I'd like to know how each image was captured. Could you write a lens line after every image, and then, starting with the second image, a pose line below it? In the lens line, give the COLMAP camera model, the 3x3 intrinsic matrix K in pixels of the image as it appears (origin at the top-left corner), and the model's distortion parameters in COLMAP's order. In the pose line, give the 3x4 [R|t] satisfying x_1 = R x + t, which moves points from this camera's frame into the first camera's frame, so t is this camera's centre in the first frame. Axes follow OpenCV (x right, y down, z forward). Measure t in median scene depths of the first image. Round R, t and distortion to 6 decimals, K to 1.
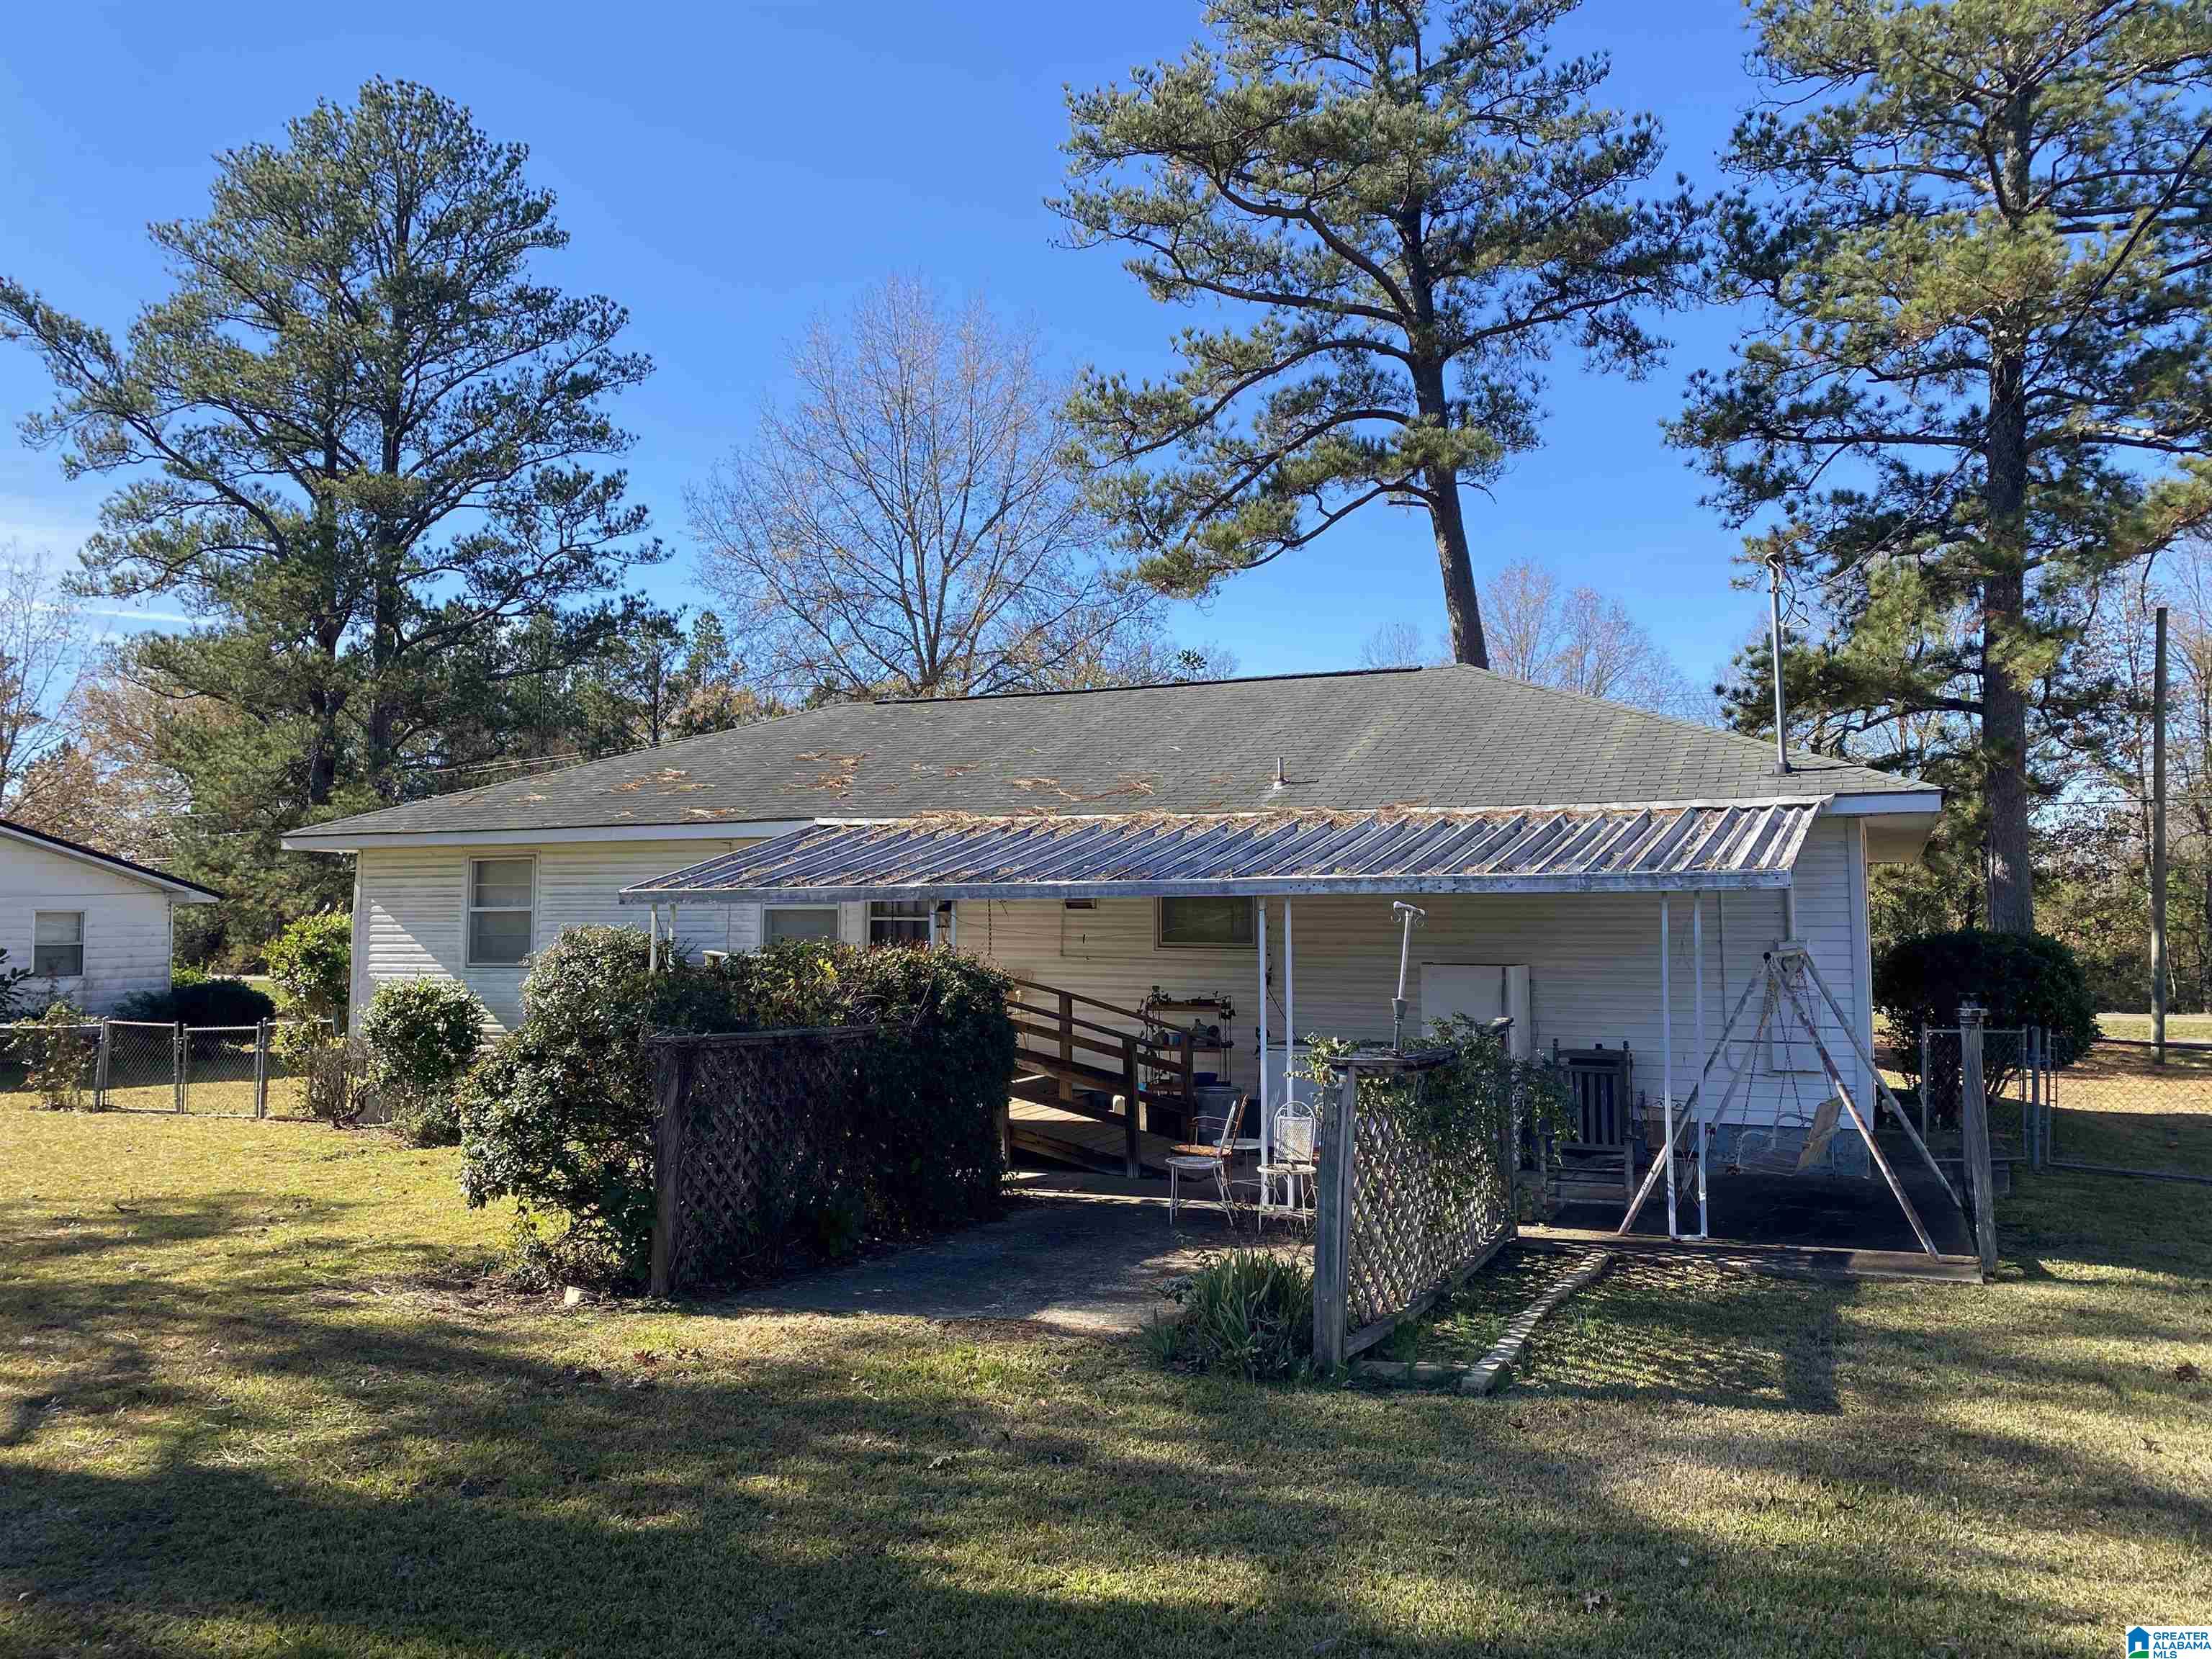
lens RADIAL K [[1678.4, 0, 1106.0], [0, 1678.4, 829.5], [0, 0, 1]] dist [-0.000372, -0.000336]
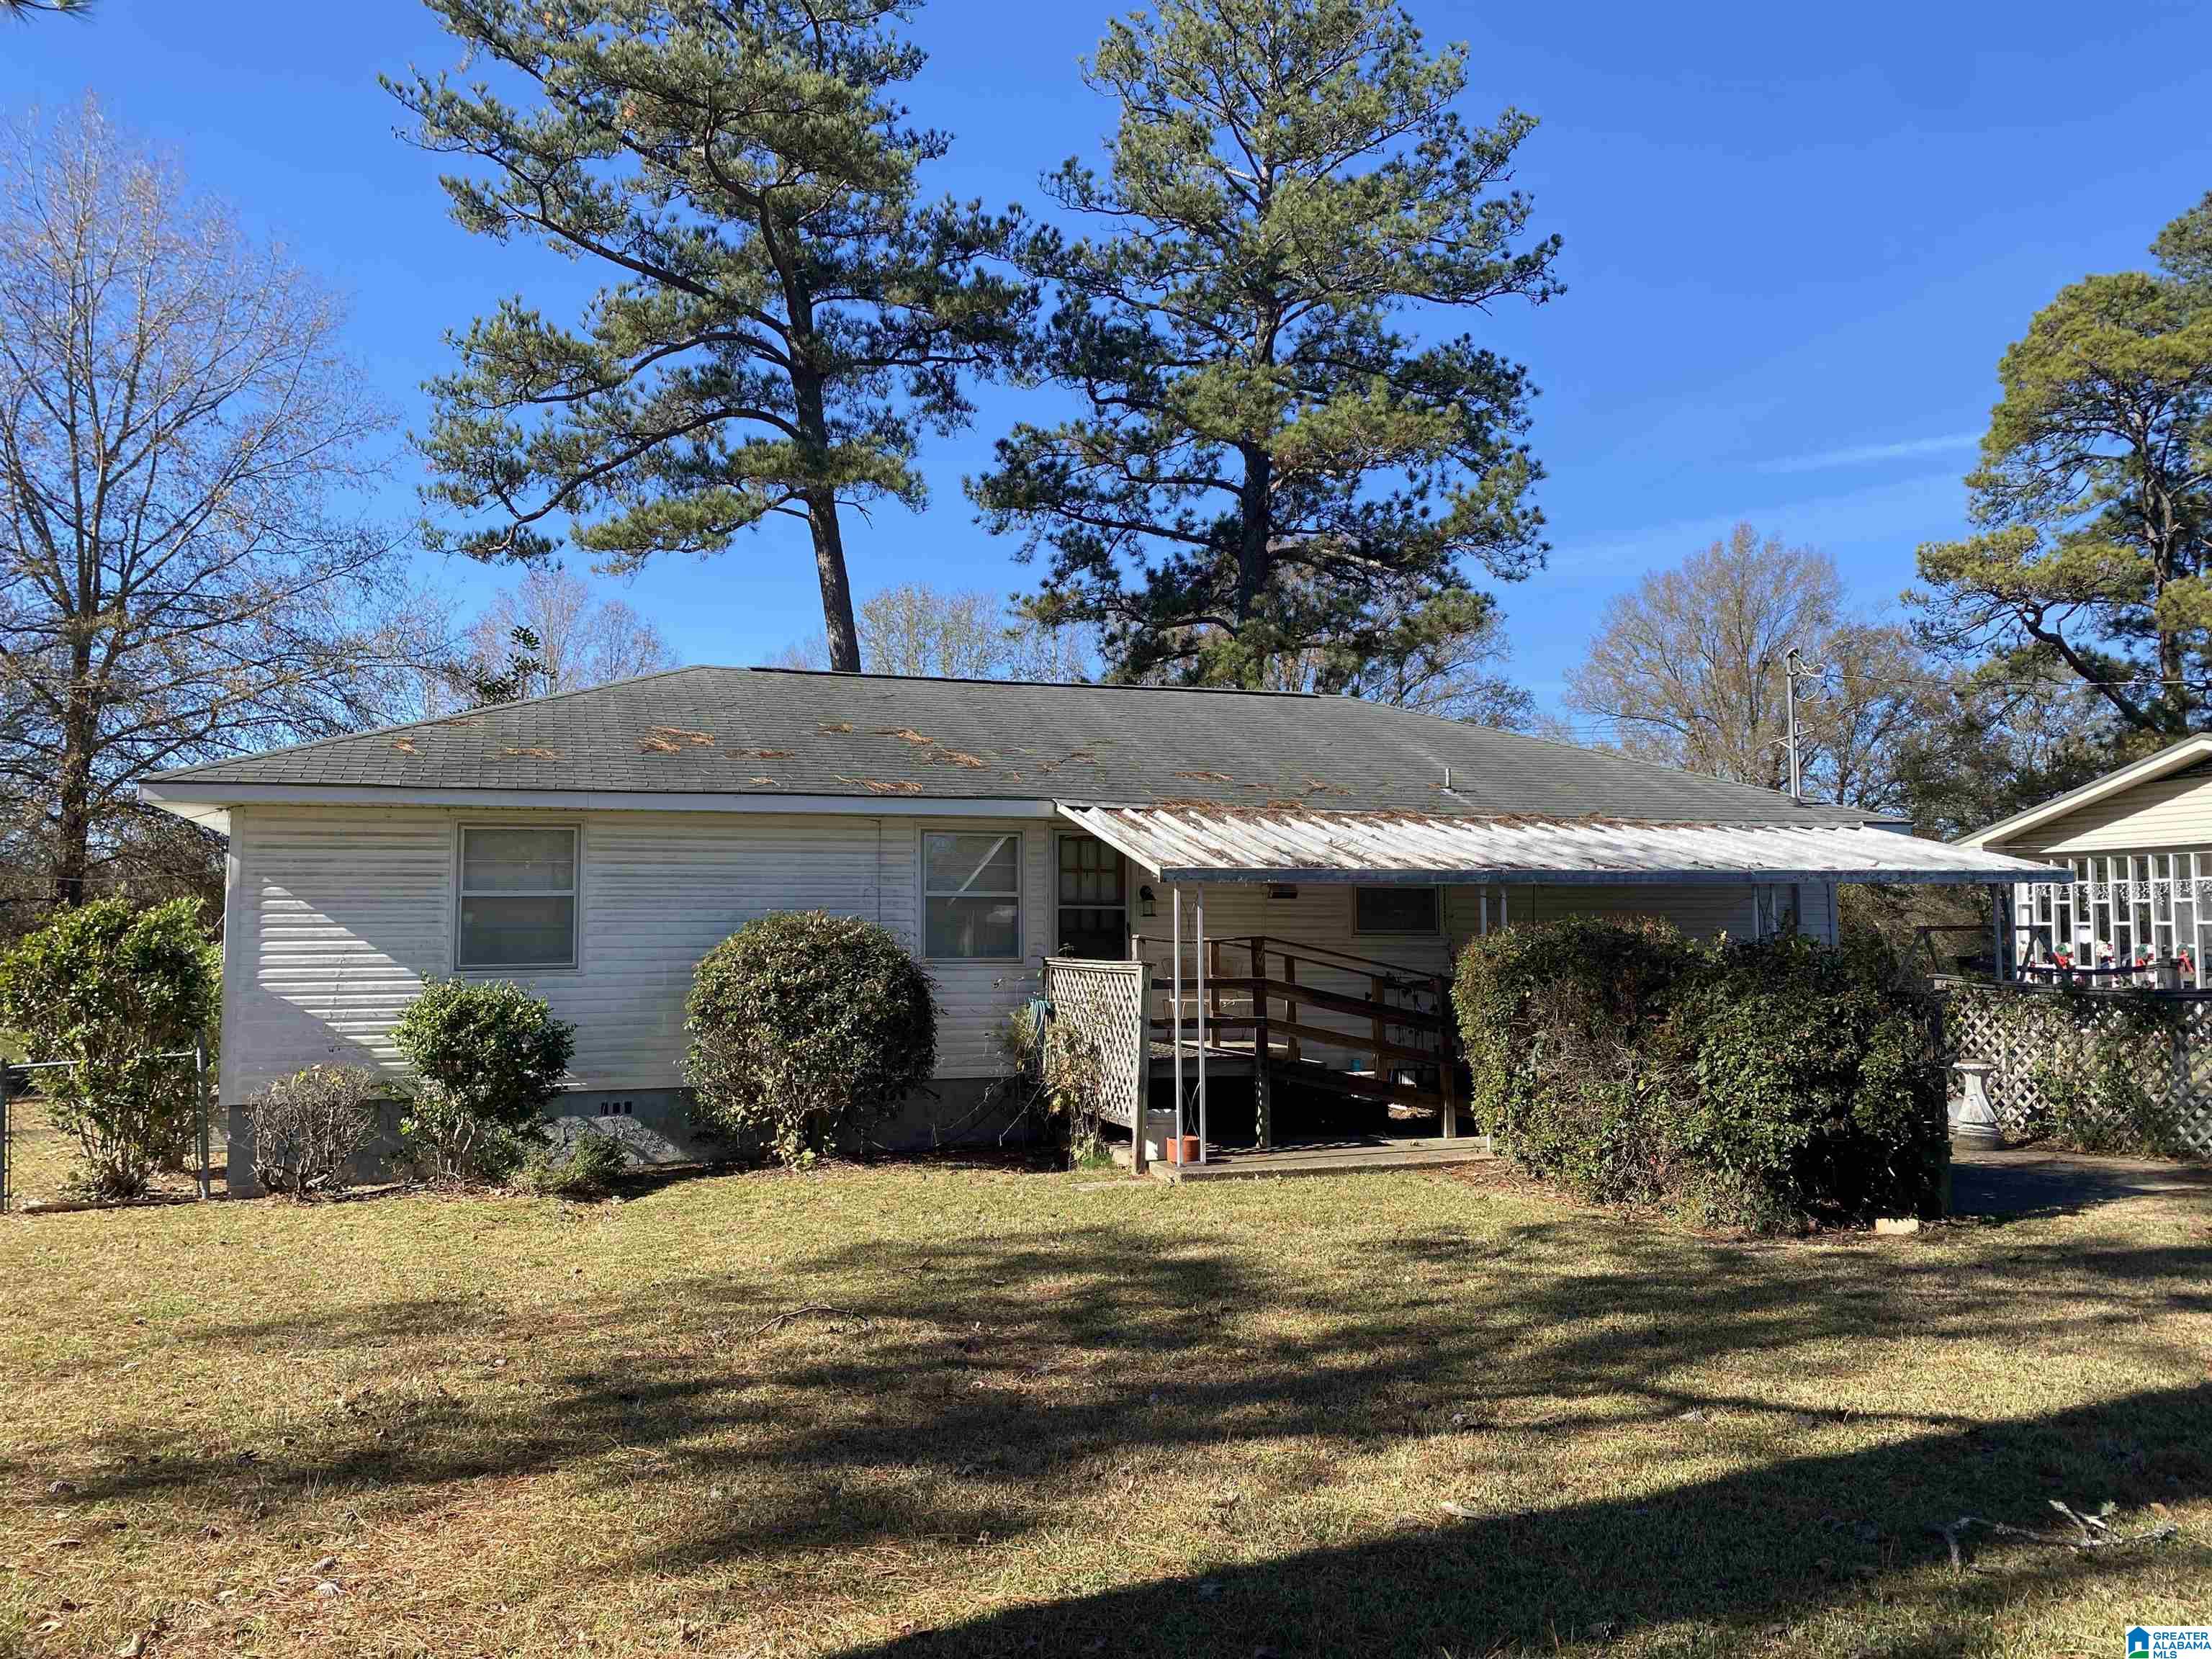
lens RADIAL K [[1678.4, 0, 1106.0], [0, 1678.4, 829.5], [0, 0, 1]] dist [-0.000372, -0.000336]
pose [[0.714094, 0.041171, 0.698838, -0.386753], [-0.033316, 0.999137, -0.024819, 0.015695], [-0.699257, -0.005559, 0.714849, 0.145900]]
